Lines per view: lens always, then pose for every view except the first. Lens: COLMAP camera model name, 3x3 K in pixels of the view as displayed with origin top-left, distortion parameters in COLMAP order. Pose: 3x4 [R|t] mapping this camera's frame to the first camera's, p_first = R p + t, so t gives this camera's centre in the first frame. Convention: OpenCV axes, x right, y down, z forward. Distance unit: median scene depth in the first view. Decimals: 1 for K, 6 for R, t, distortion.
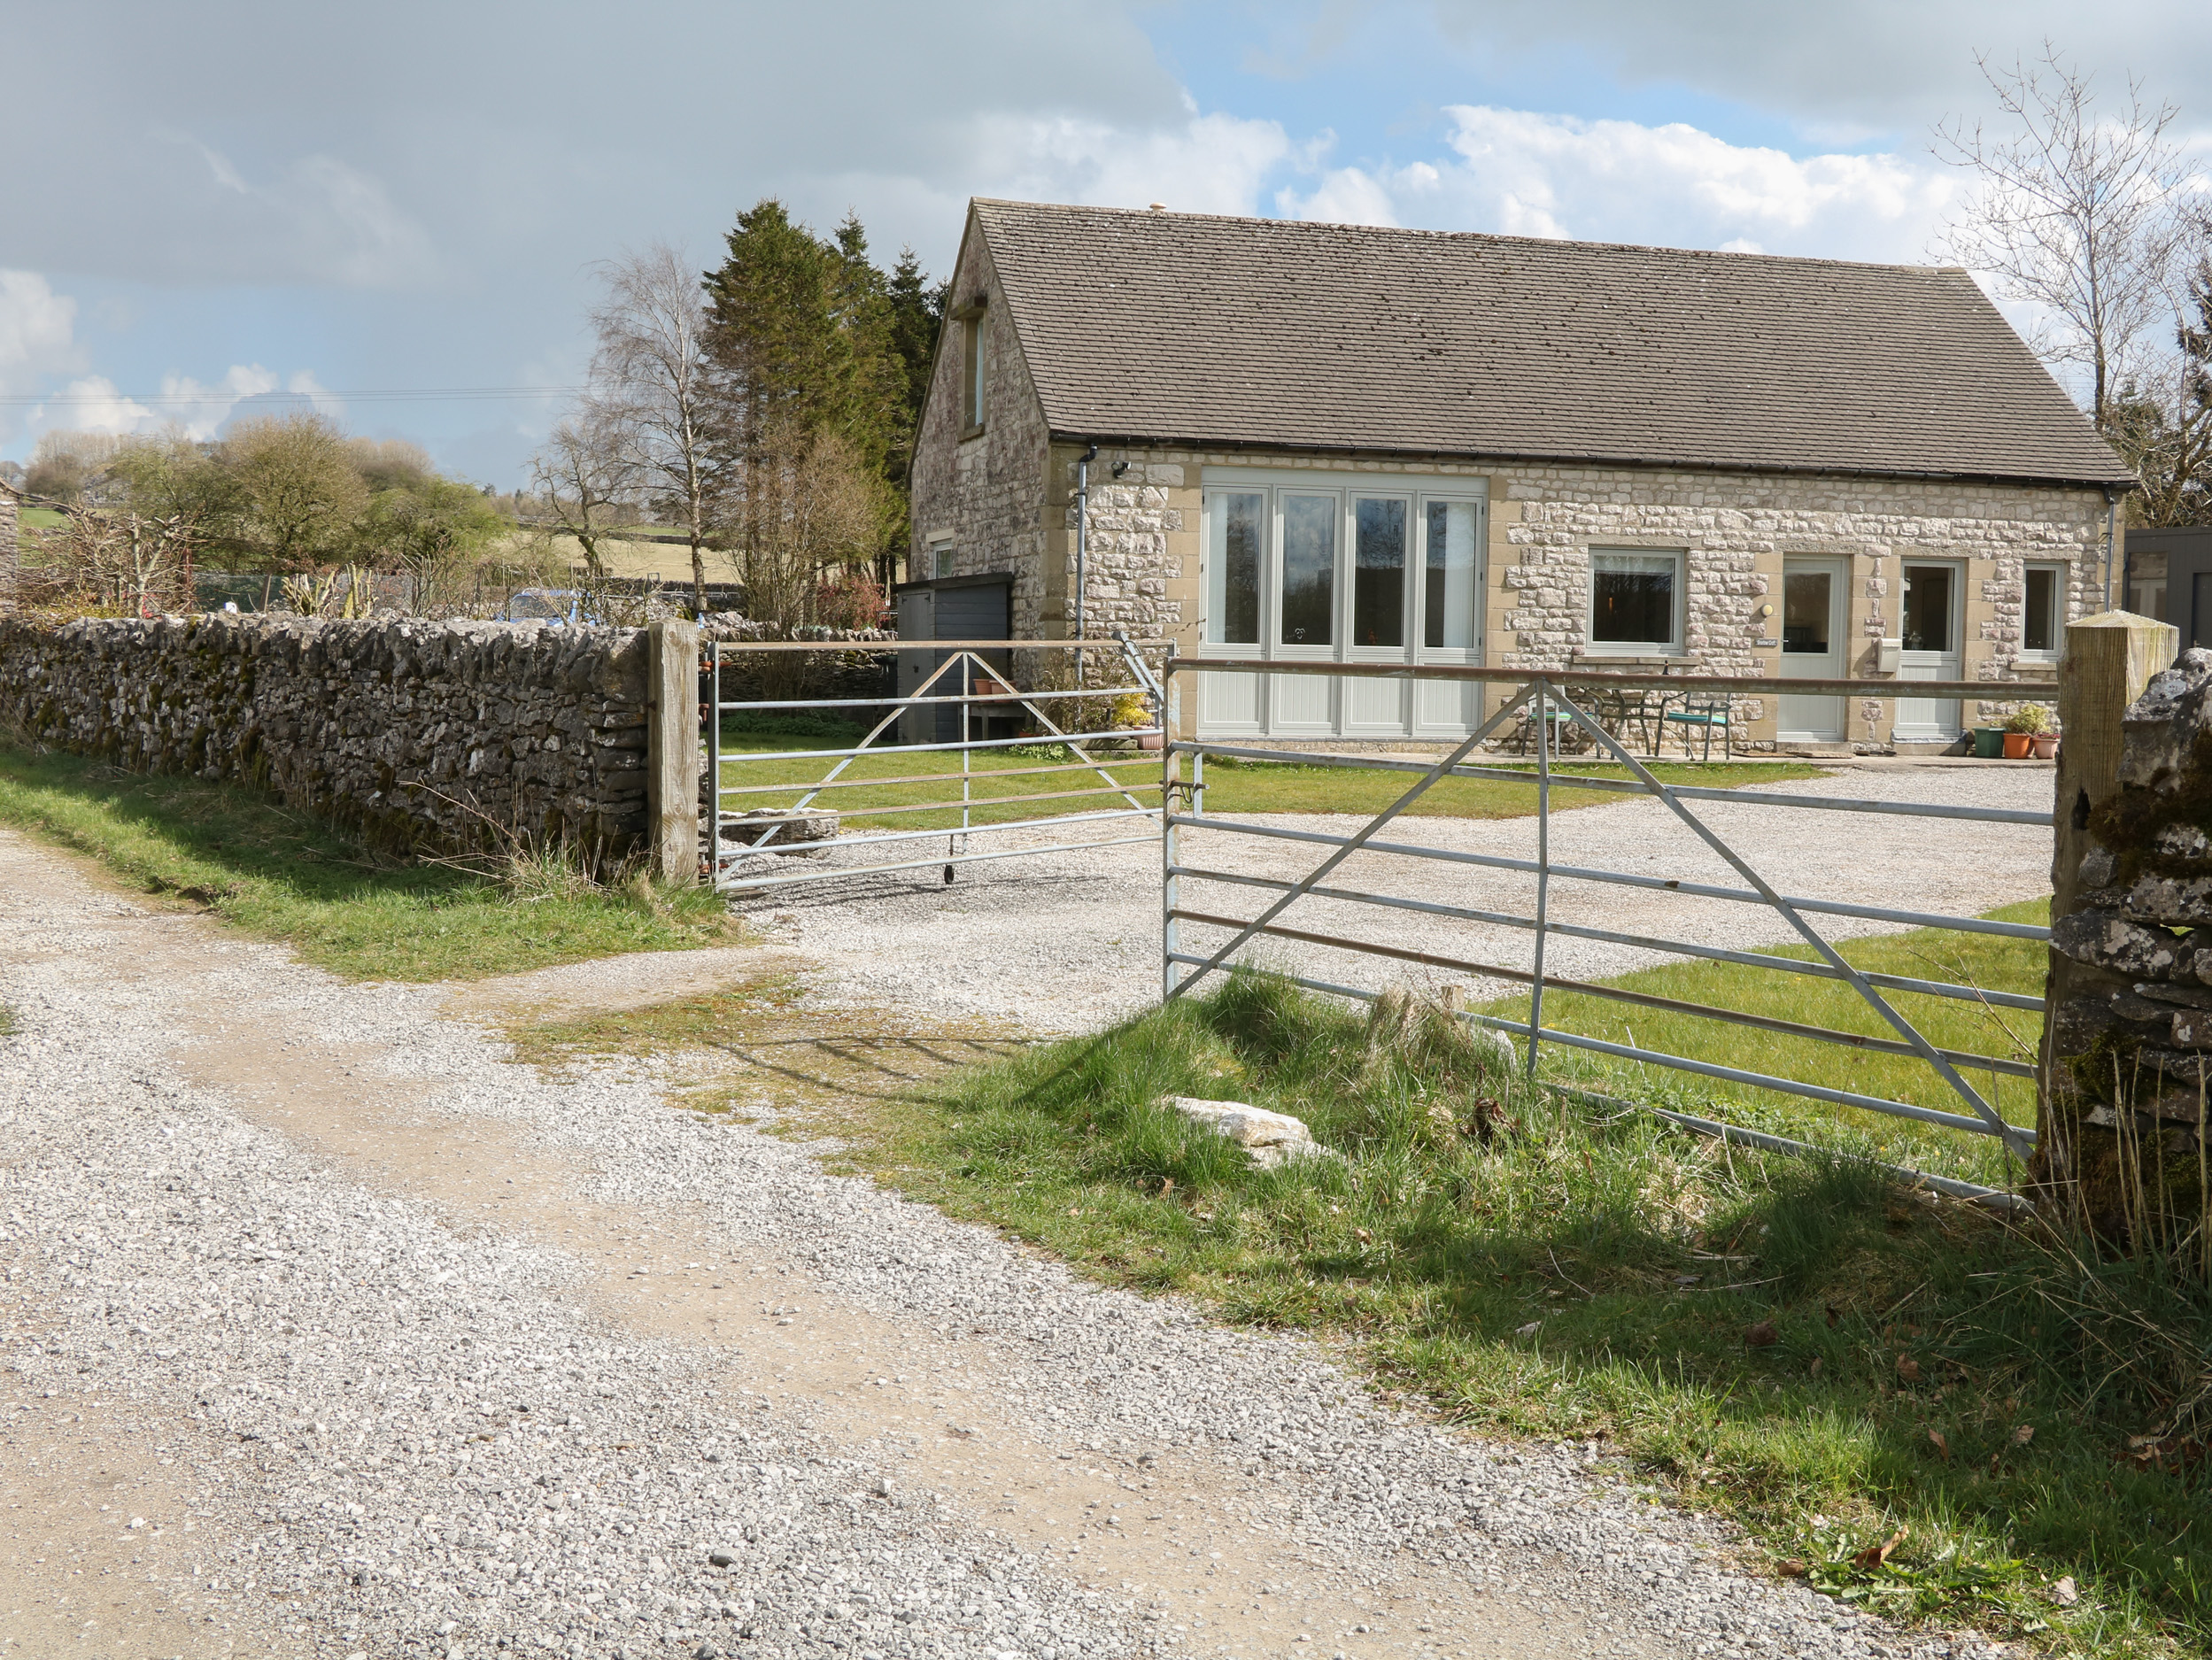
lens RADIAL K [[2703.8, 0, 1105.3], [0, 2703.8, 891.3], [0, 0, 1]] dist [-0.018855, -0.013683]
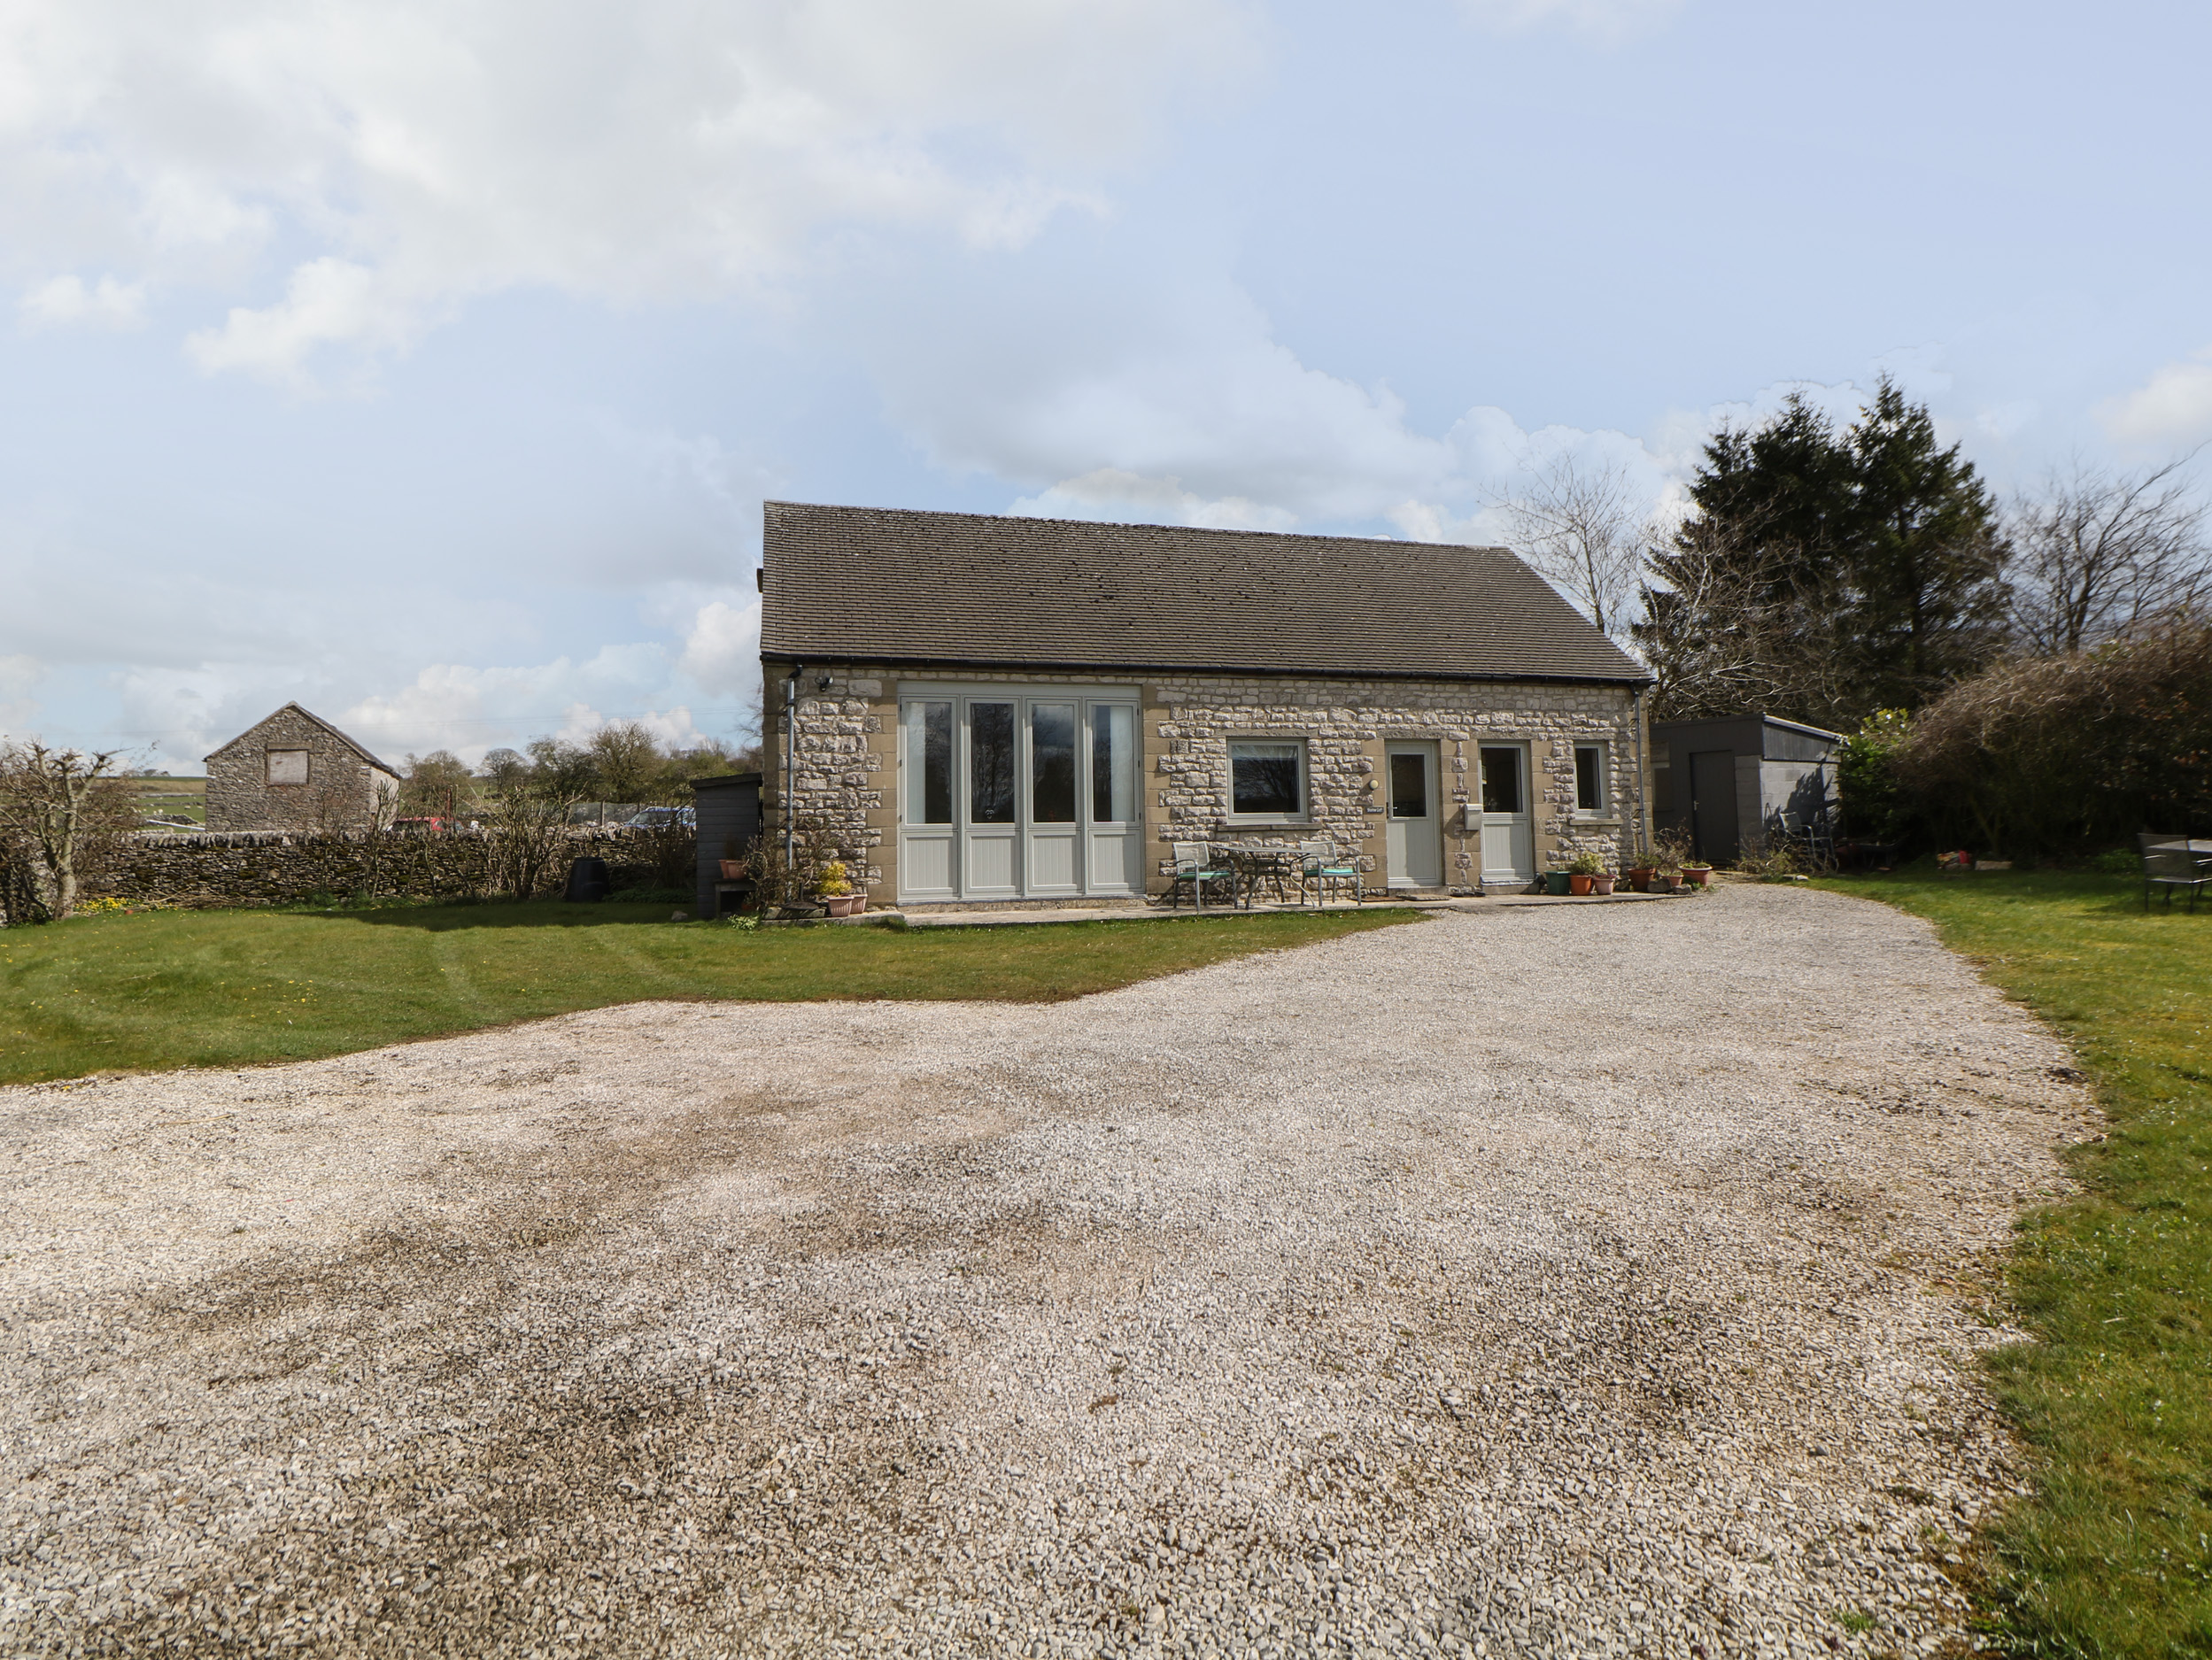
lens RADIAL K [[1138.9, 0, 1110.4], [0, 1138.9, 768.0], [0, 0, 1]] dist [-0.003198, -0.010922]
pose [[0.999178, -0.031462, -0.025580, 0.135915], [0.027568, 0.989704, -0.140452, -0.040284], [0.029736, 0.139631, 0.989757, 0.467688]]
